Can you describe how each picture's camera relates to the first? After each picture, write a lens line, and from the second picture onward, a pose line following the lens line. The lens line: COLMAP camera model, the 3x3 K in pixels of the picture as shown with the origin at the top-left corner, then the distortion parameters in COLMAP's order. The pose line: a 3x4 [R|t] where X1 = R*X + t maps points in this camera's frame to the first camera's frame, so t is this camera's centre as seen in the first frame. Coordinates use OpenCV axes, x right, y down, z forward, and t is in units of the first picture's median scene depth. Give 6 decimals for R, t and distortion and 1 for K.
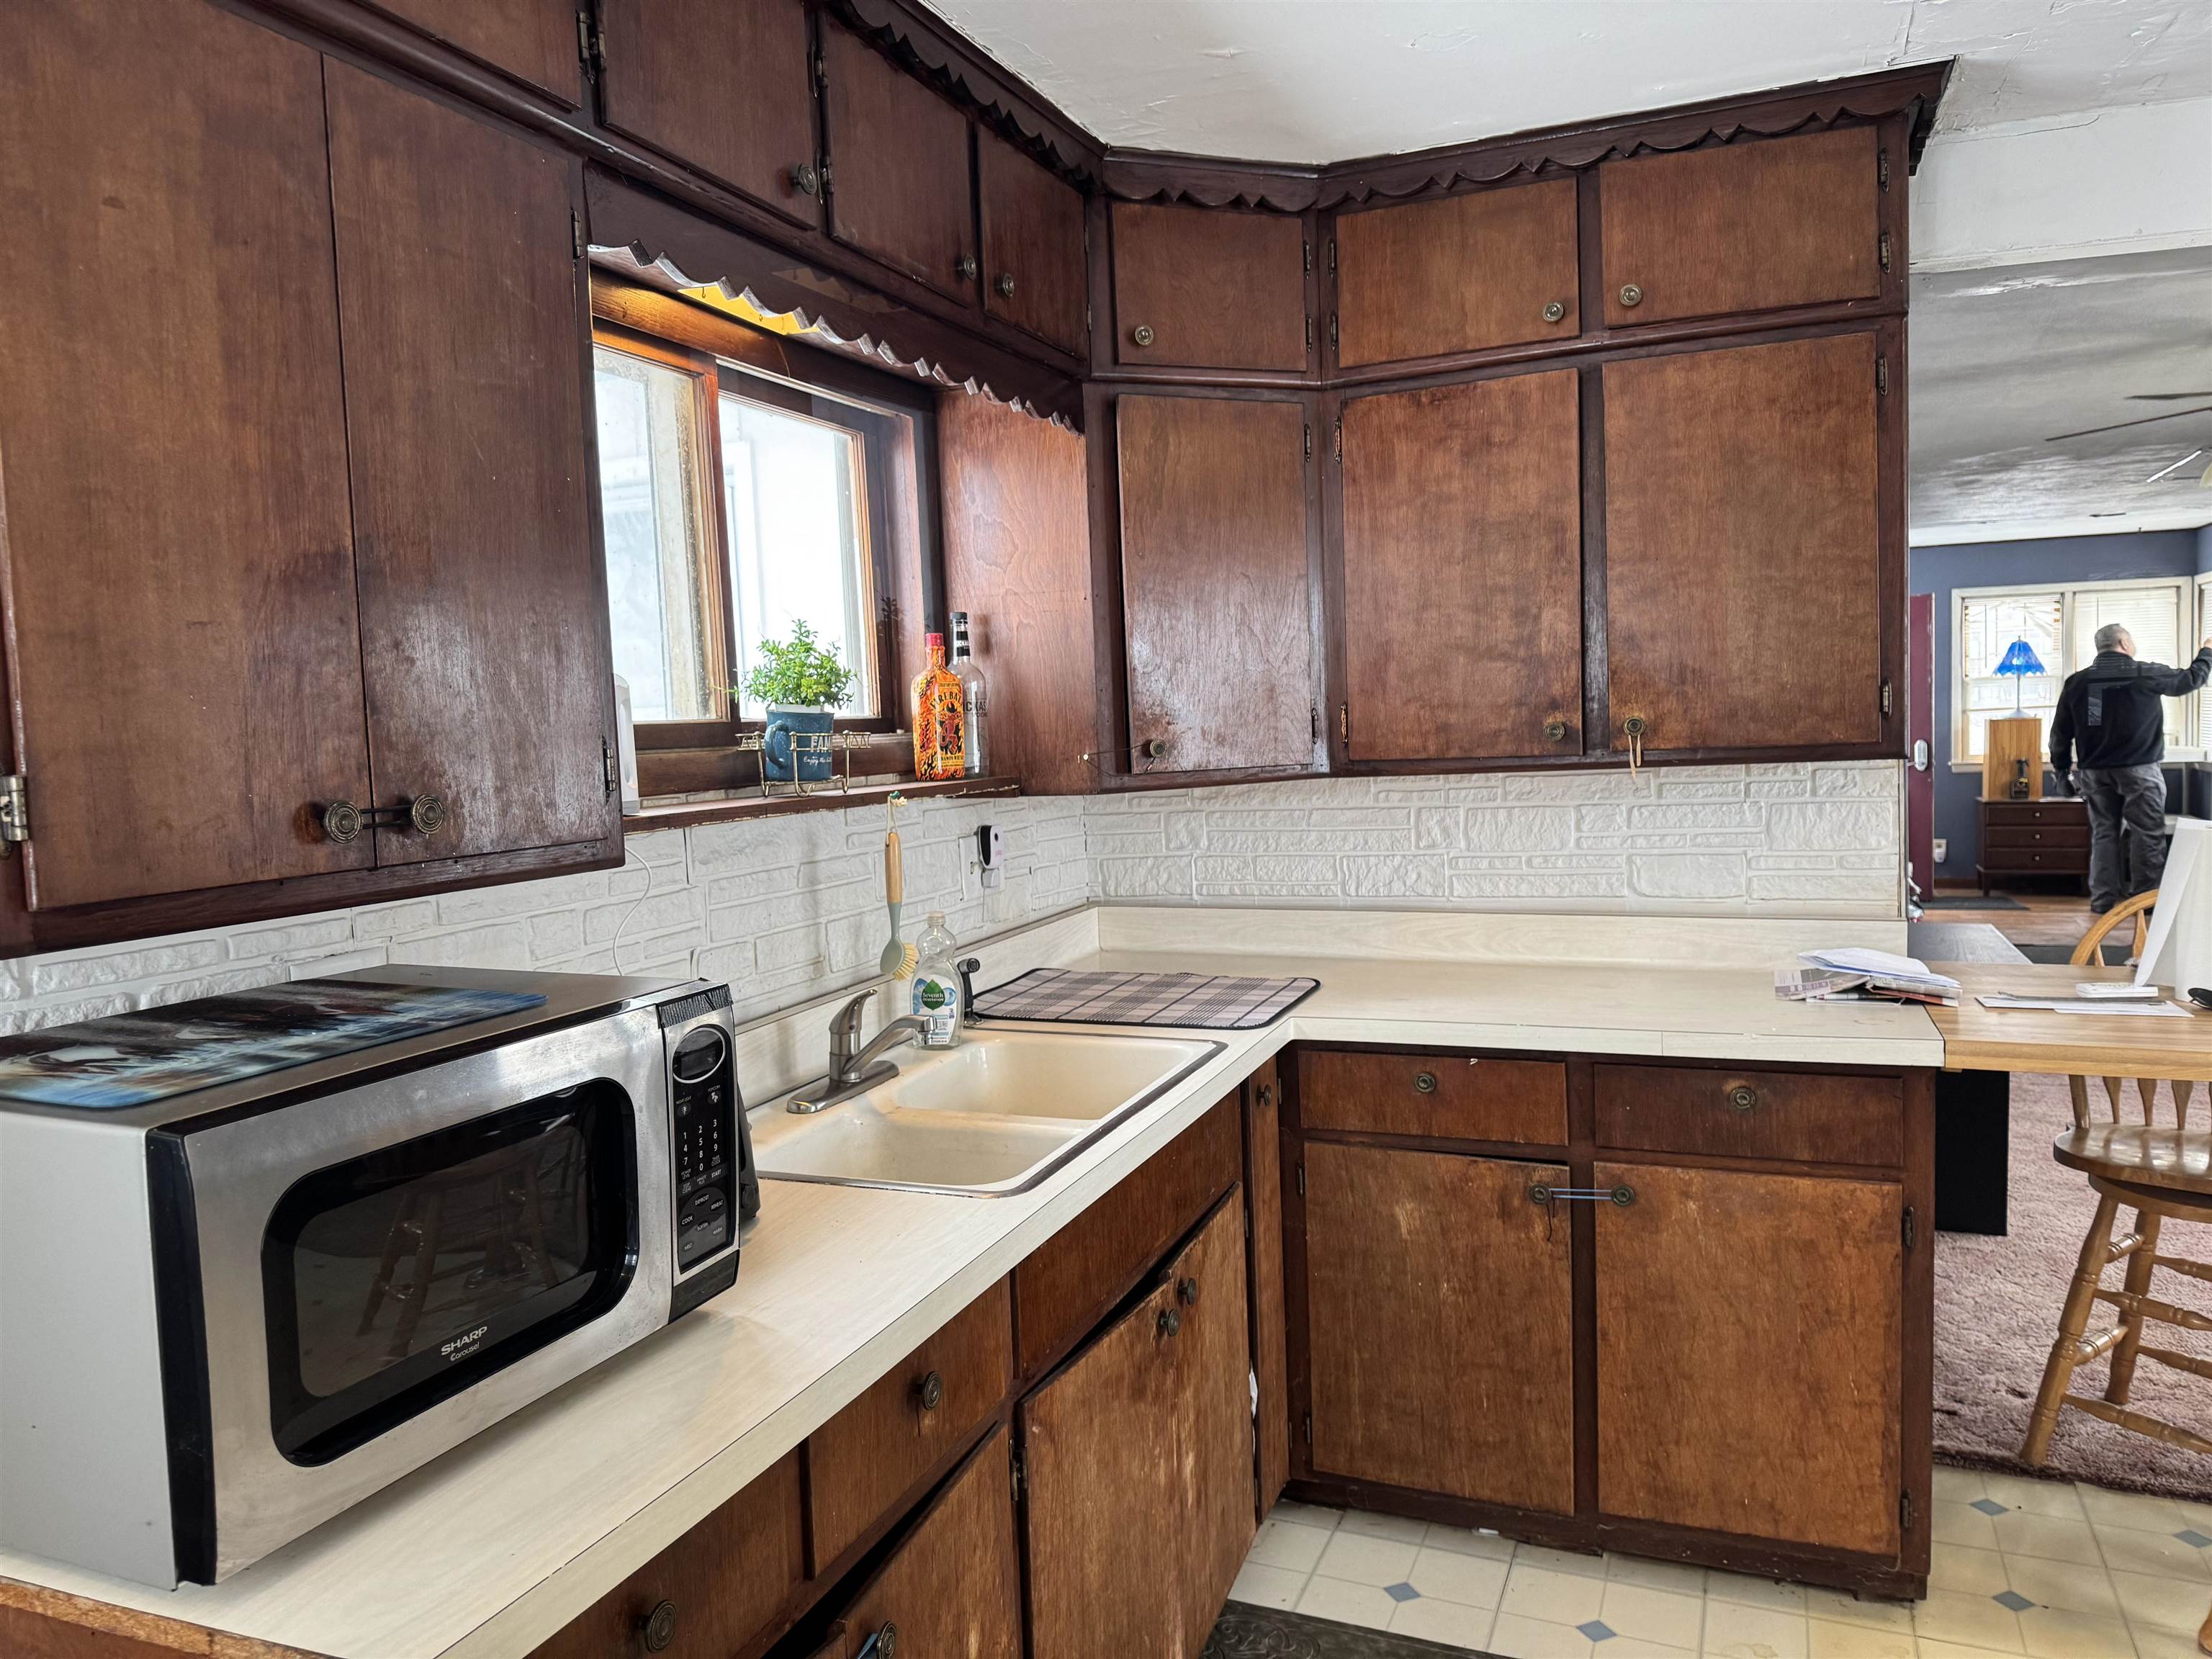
lens RADIAL K [[1547.2, 0, 1094.4], [0, 1547.2, 841.6], [0, 0, 1]] dist [0.117332, -0.187173]
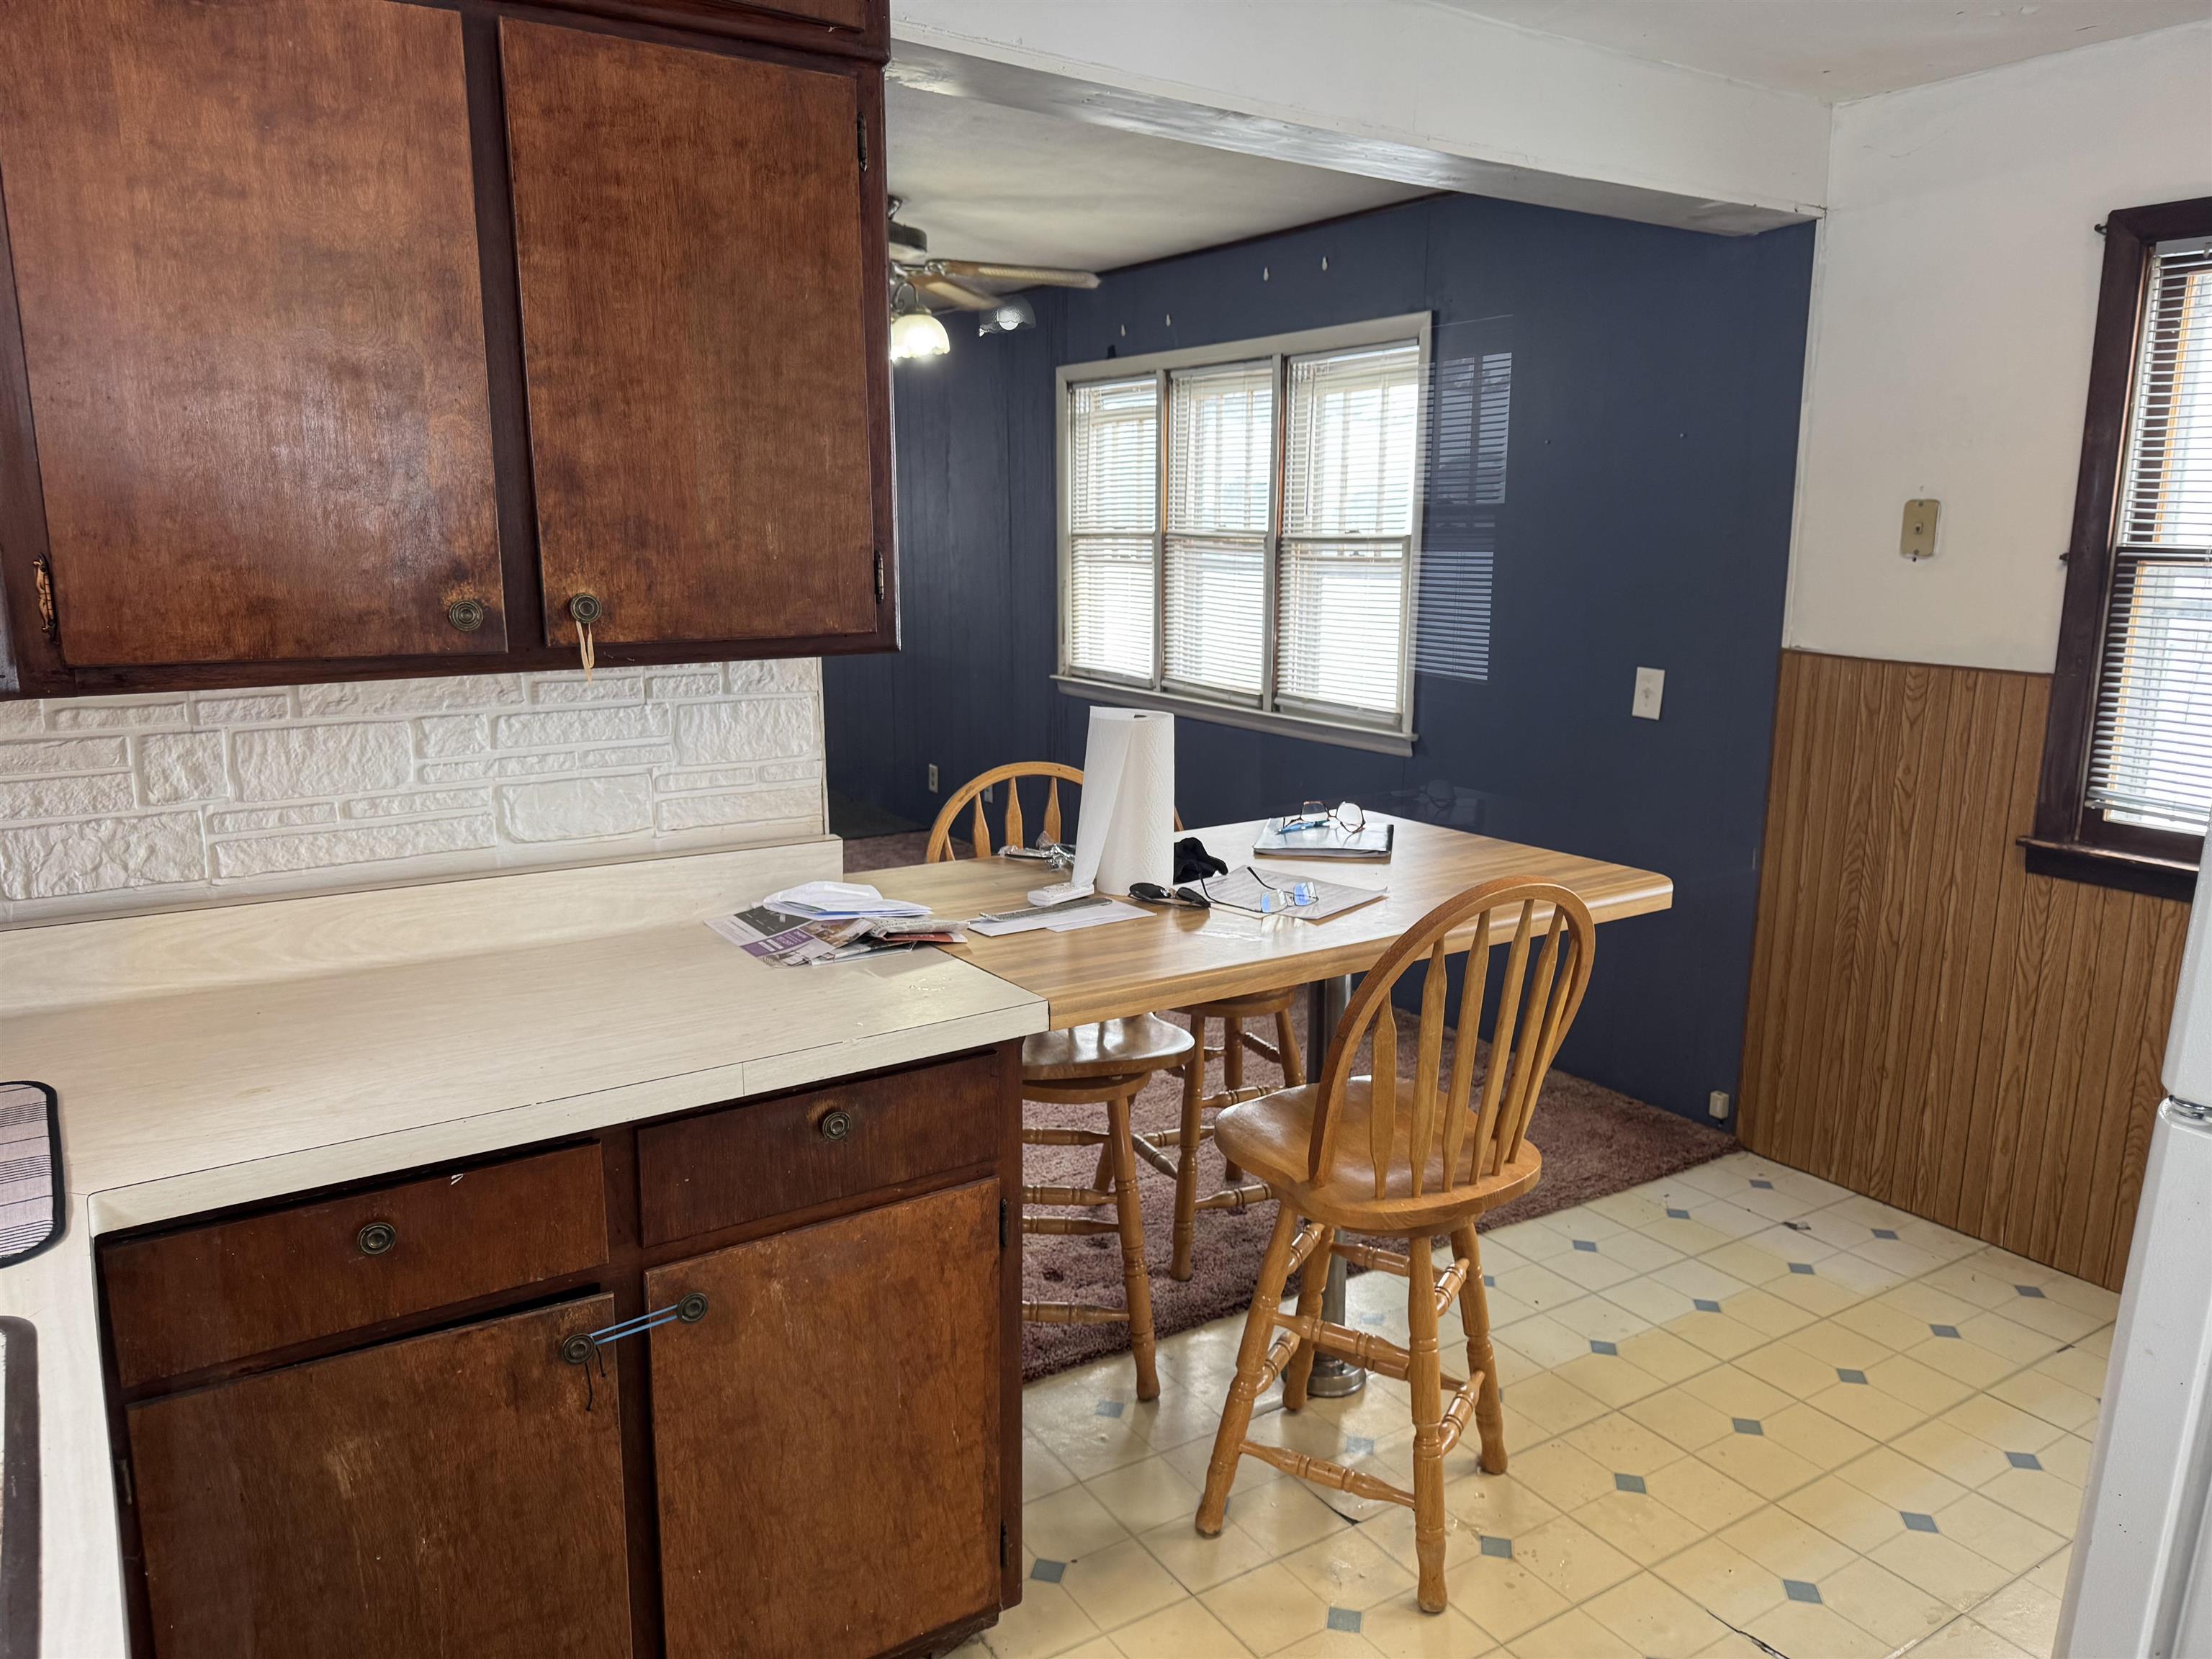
lens RADIAL K [[1561.5, 0, 1083.8], [0, 1561.5, 839.5], [0, 0, 1]] dist [0.045862, -0.056465]
pose [[0.569596, -0.127014, 0.812051, -0.091527], [0.039287, 0.991066, 0.127457, -0.054274], [-0.820985, -0.040696, 0.569497, 0.451790]]
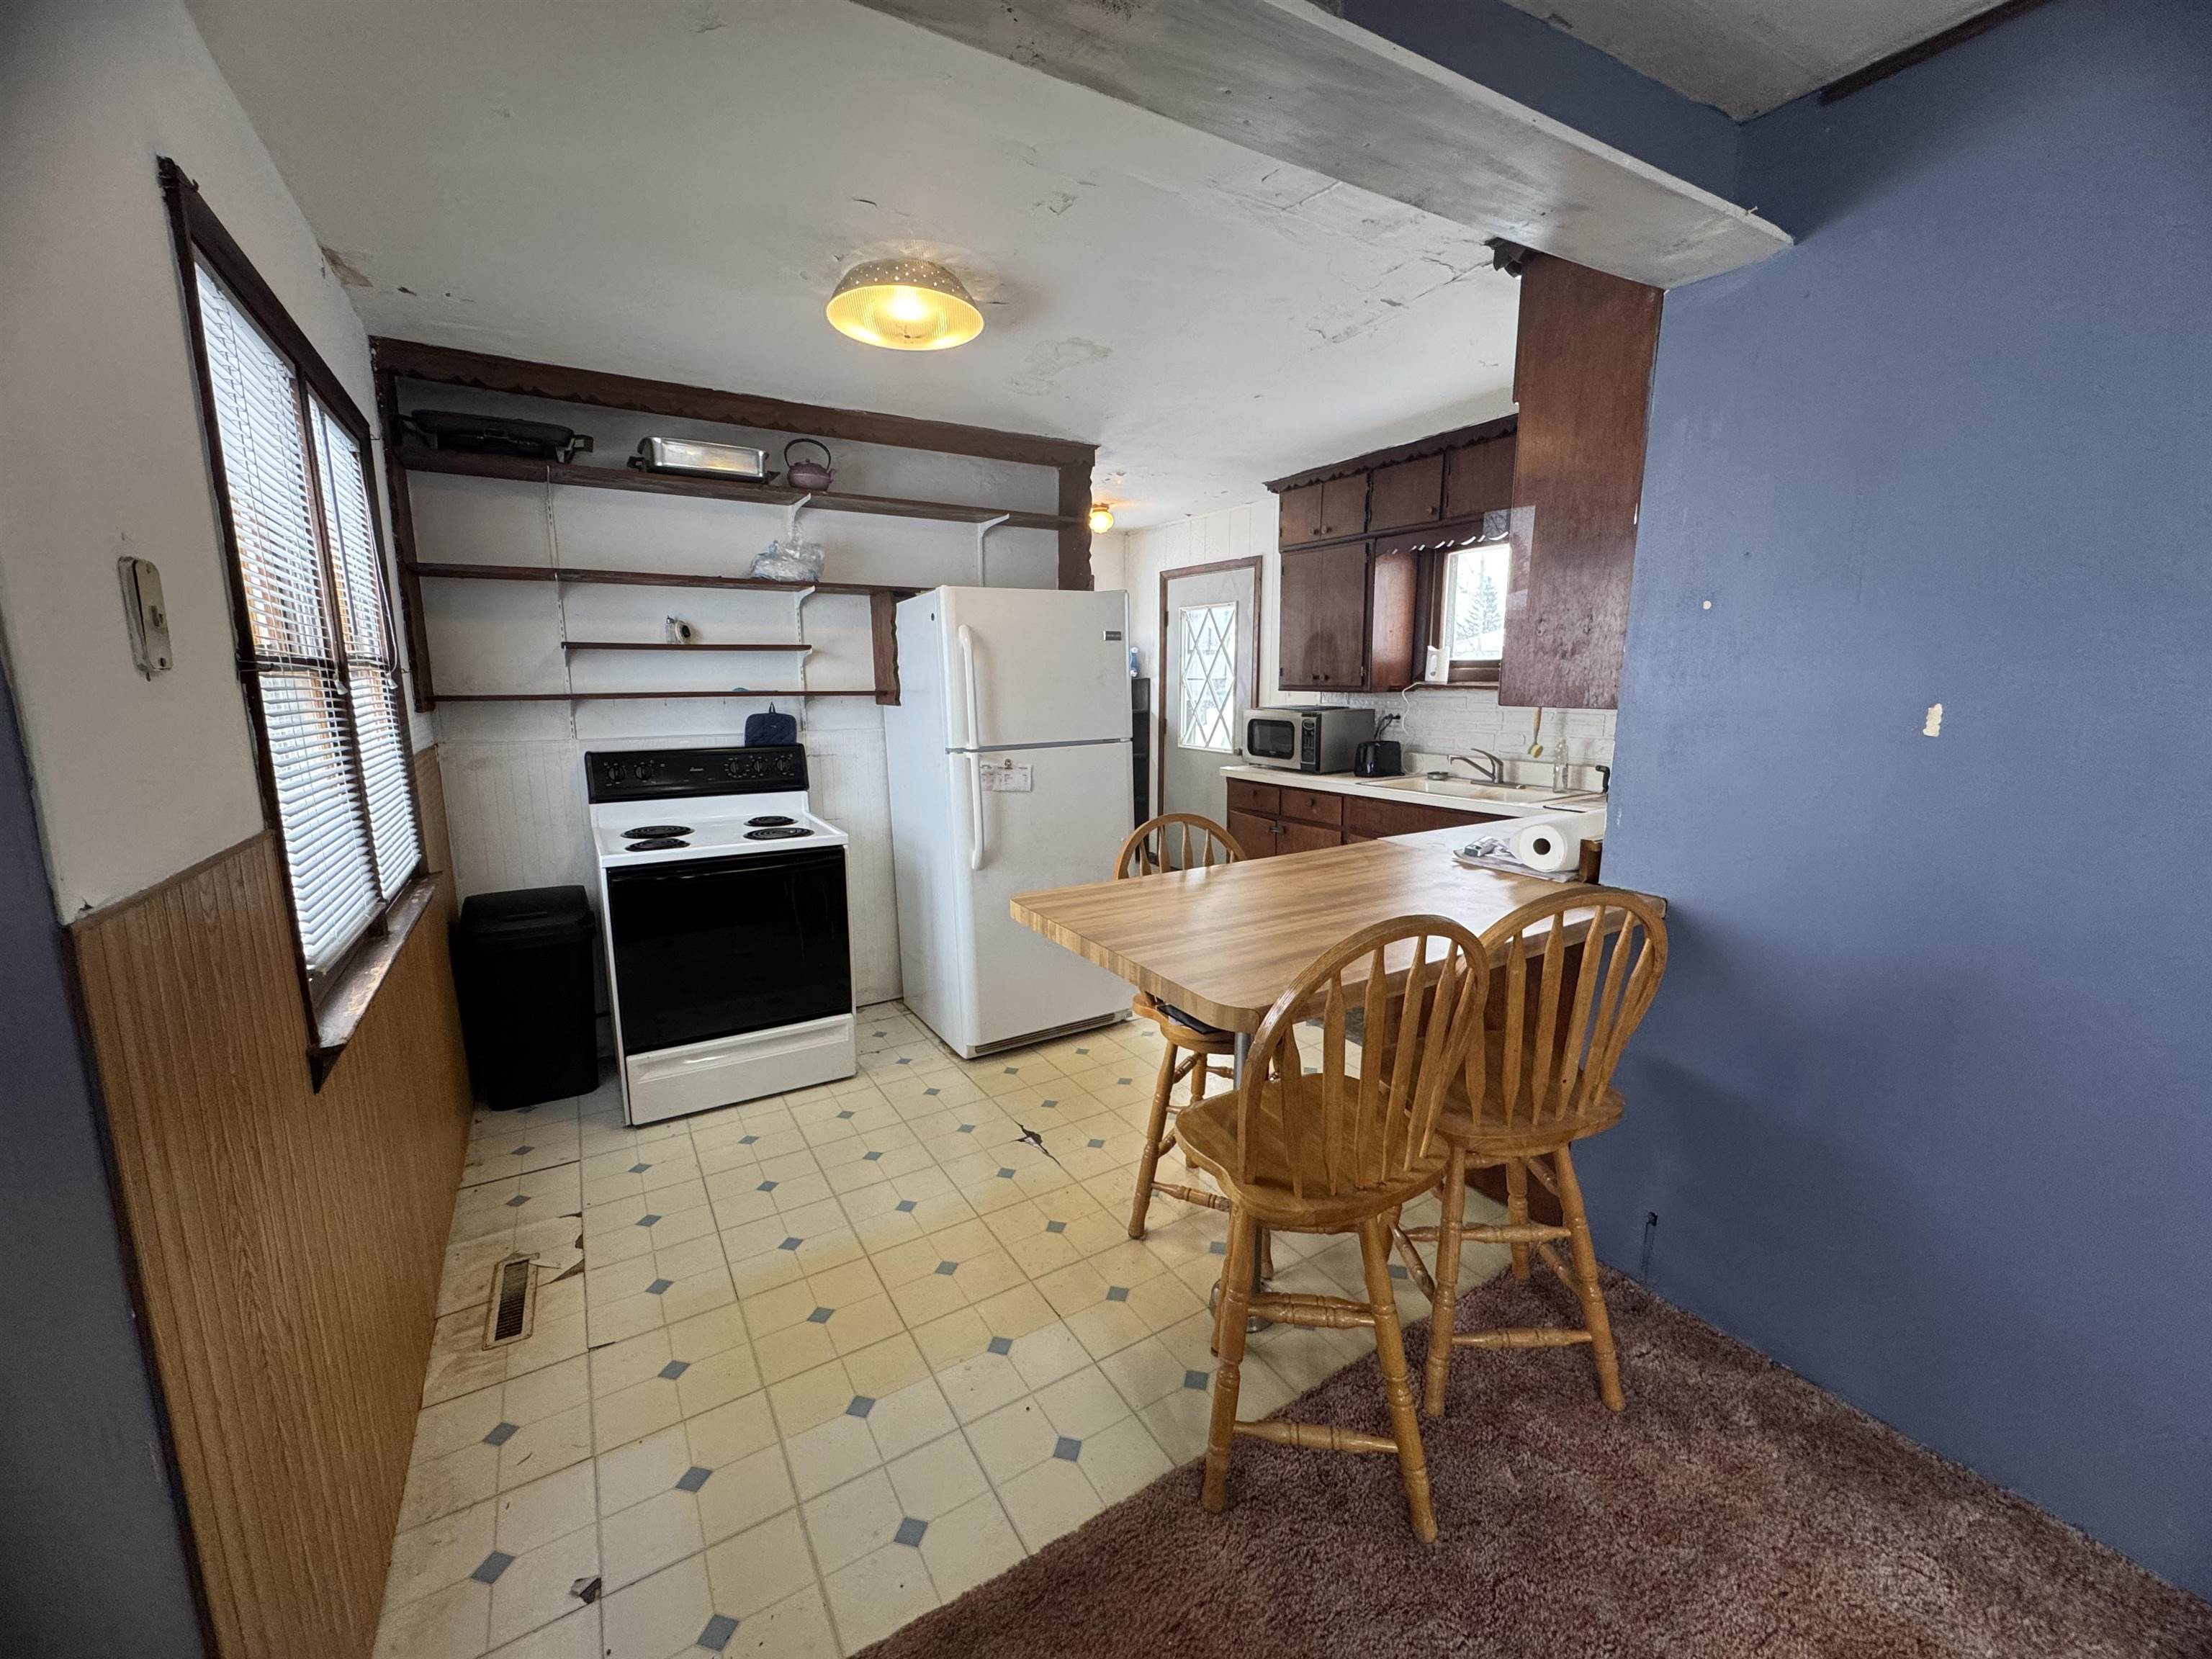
lens RADIAL K [[879.2, 0, 1091.1], [0, 879.2, 828.6], [0, 0, 1]] dist [-0.001534, -0.000109]
pose [[-0.592709, 0.181636, -0.784668, 1.420076], [-0.034322, 0.967658, 0.249920, -0.133783], [0.804685, 0.175061, -0.567306, 1.163038]]
